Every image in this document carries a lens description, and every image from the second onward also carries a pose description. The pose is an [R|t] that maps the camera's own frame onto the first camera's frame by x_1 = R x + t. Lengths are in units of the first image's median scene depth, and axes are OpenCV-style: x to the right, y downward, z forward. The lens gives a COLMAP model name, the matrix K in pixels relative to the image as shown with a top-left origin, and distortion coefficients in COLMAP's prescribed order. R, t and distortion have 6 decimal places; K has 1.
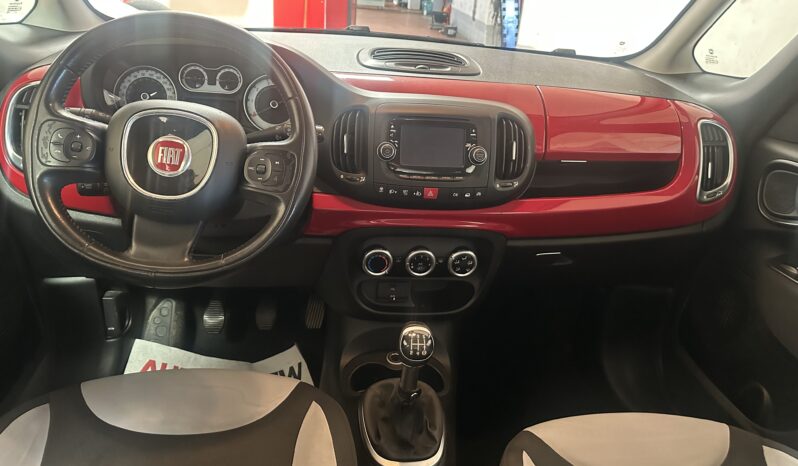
lens RADIAL K [[569.2, 0, 399.0], [0, 569.2, 233.0], [0, 0, 1]] dist [0.095341, -0.132173]
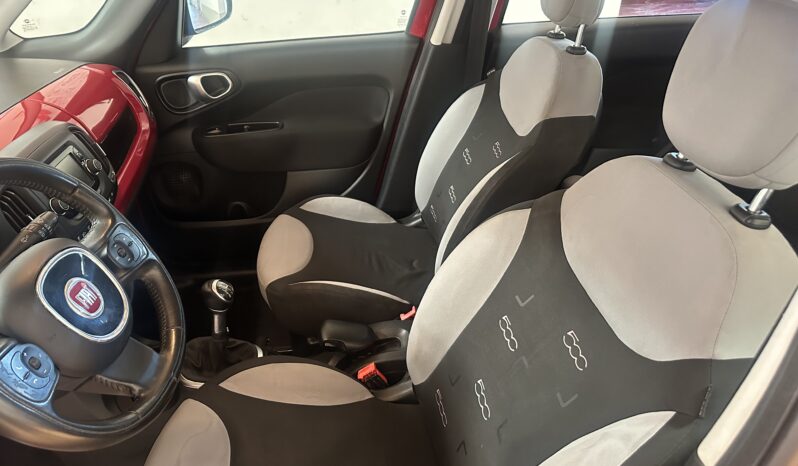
lens RADIAL K [[568.4, 0, 399.0], [0, 568.4, 233.0], [0, 0, 1]] dist [0.111747, -0.208249]
pose [[0.008889, -0.583752, 0.811884, -0.811536], [0.406416, 0.743941, 0.530451, -0.376978], [-0.913645, 0.325247, 0.243858, 0.214471]]
